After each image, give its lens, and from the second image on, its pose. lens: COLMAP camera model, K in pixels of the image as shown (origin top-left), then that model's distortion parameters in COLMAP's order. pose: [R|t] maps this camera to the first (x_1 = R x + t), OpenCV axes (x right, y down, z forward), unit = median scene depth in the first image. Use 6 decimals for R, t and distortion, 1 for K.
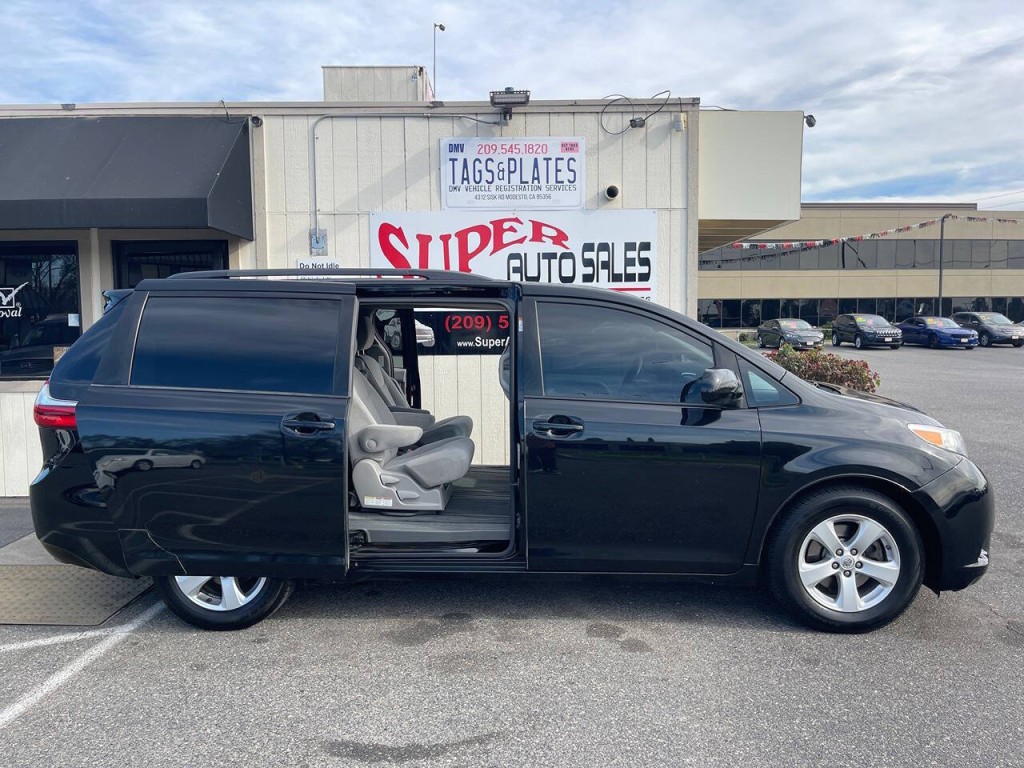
lens RADIAL K [[776.3, 0, 510.8], [0, 776.3, 374.7], [0, 0, 1]] dist [0.061144, -0.088180]
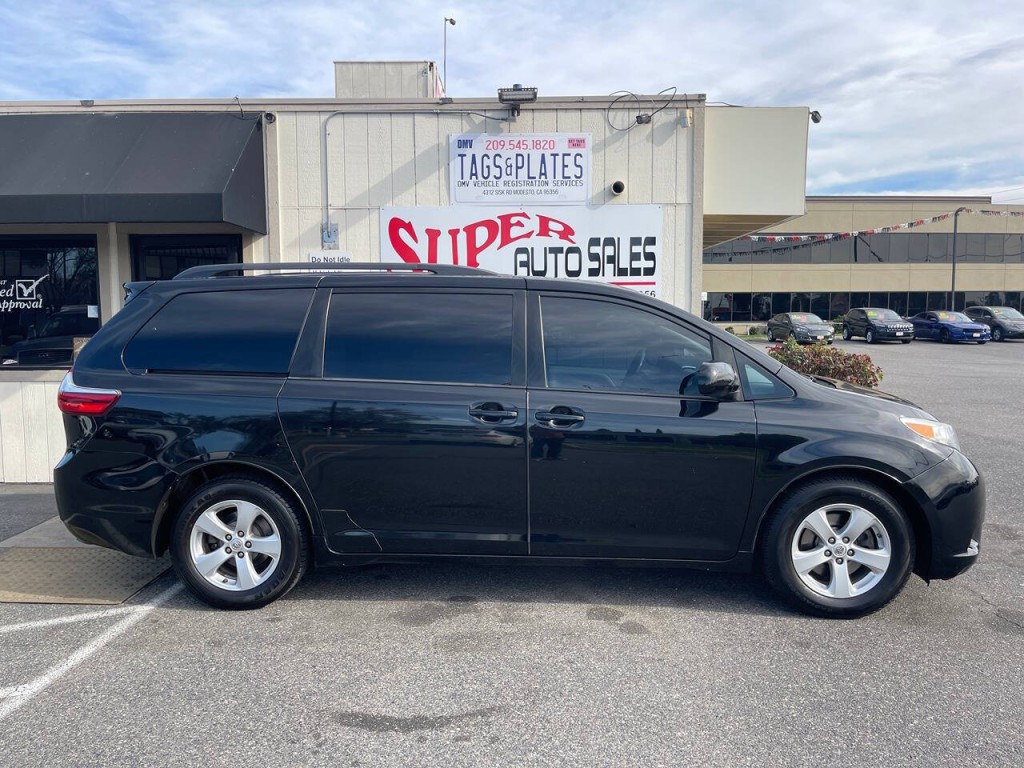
lens RADIAL K [[775.9, 0, 508.3], [0, 775.9, 377.0], [0, 0, 1]] dist [0.054169, -0.074788]
pose [[0.999862, 0.005326, -0.015756, 0.004220], [-0.005129, 0.999908, 0.012537, 0.000446], [0.015822, -0.012455, 0.999797, -0.019335]]
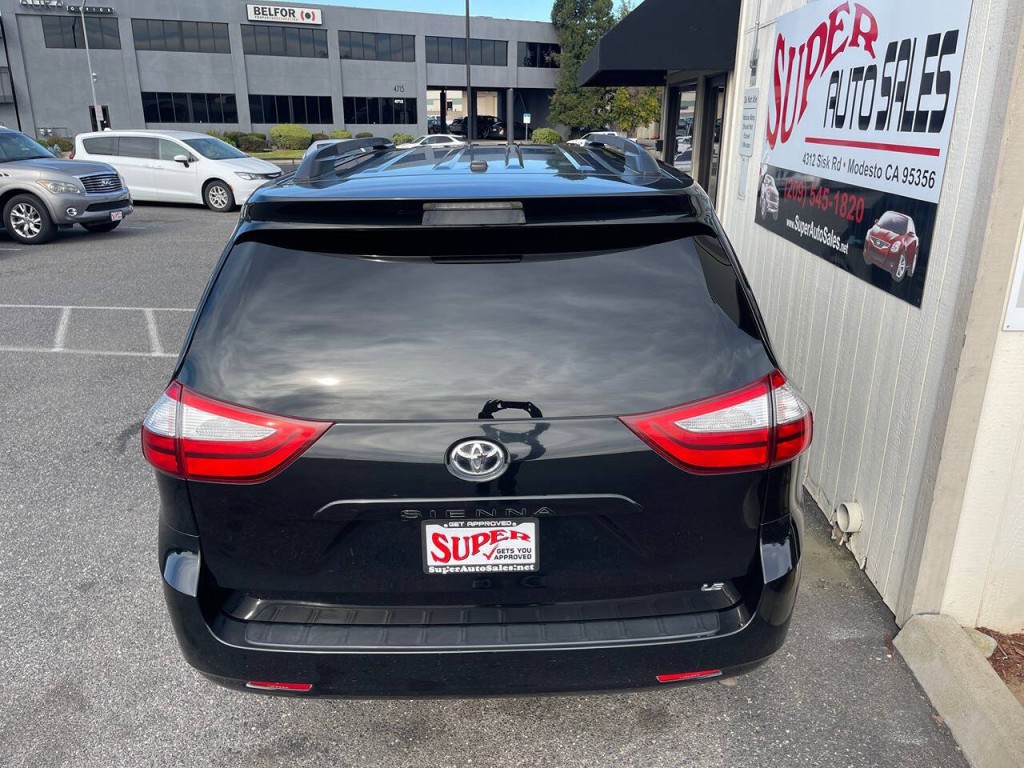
lens RADIAL K [[770.3, 0, 523.9], [0, 770.3, 387.3], [0, 0, 1]] dist [0.110355, -0.161267]
pose [[-0.035428, 0.339027, -0.940109, 0.623783], [-0.070359, 0.937519, 0.340745, -0.120359], [0.996892, 0.078217, -0.009361, 0.802458]]
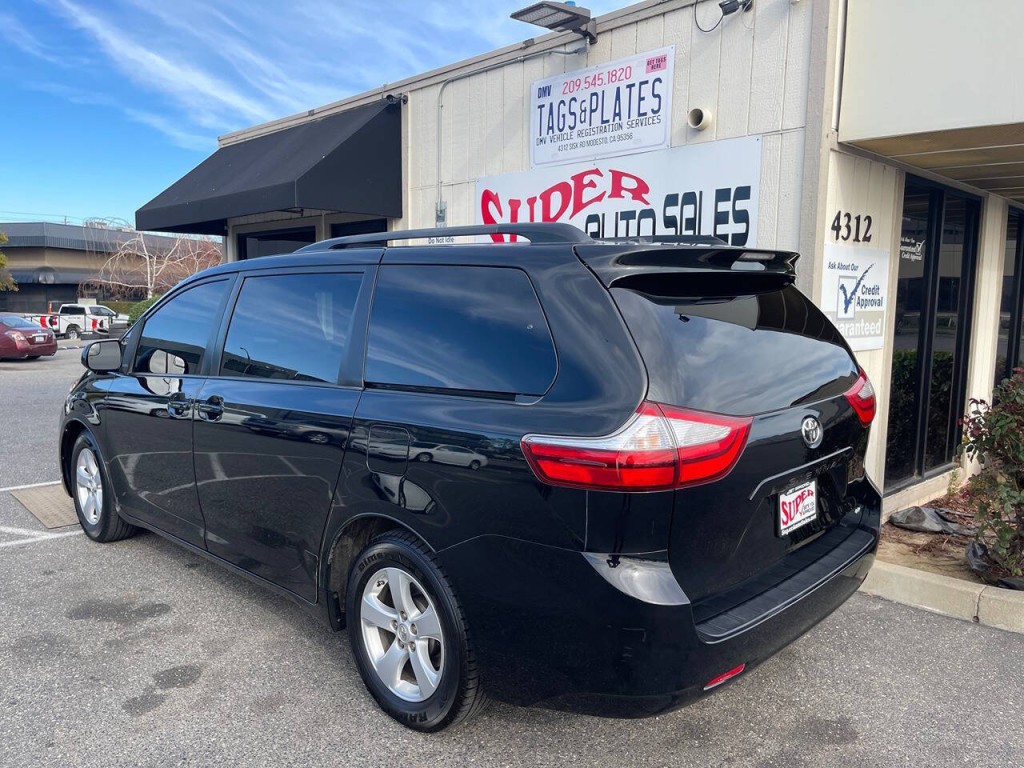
lens RADIAL K [[777.2, 0, 519.0], [0, 777.2, 385.0], [0, 0, 1]] dist [0.055398, -0.082102]
pose [[0.691853, 0.098521, -0.715285, 0.539853], [-0.066154, 0.995130, 0.073080, -0.036891], [0.719001, -0.003242, 0.695001, 0.395063]]
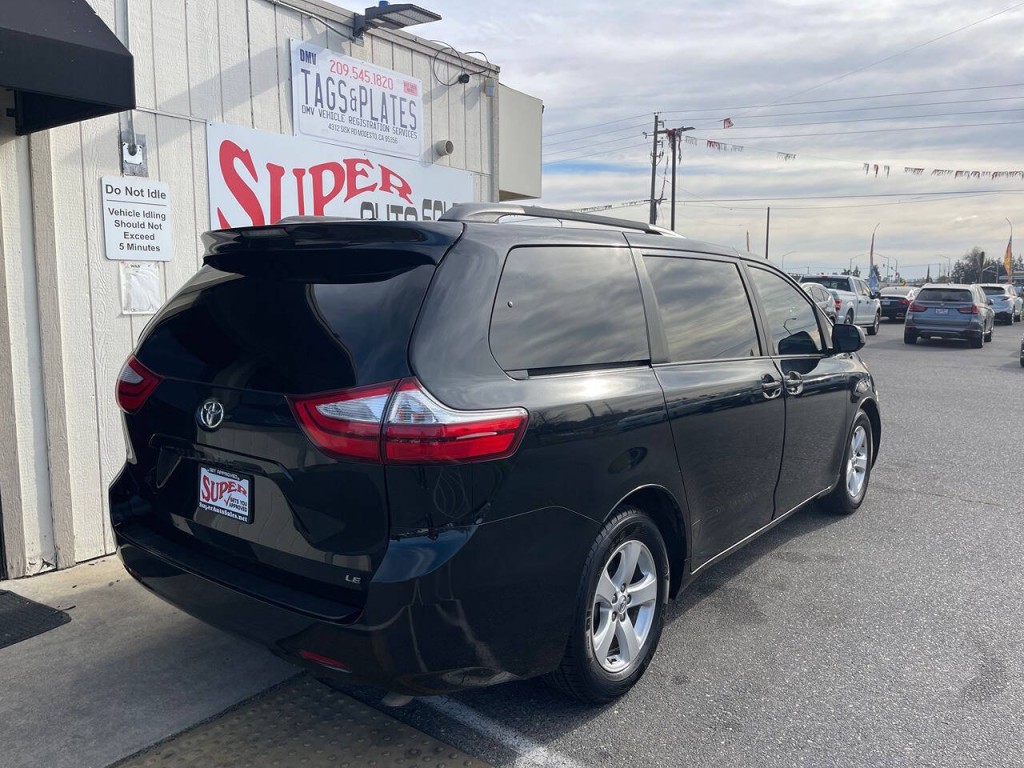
lens RADIAL K [[775.5, 0, 522.2], [0, 775.5, 372.0], [0, 0, 1]] dist [0.056190, -0.076777]
pose [[0.586675, -0.076725, 0.806180, -0.590299], [0.043475, 0.997050, 0.063252, -0.019946], [-0.808655, -0.002059, 0.588280, 0.371935]]
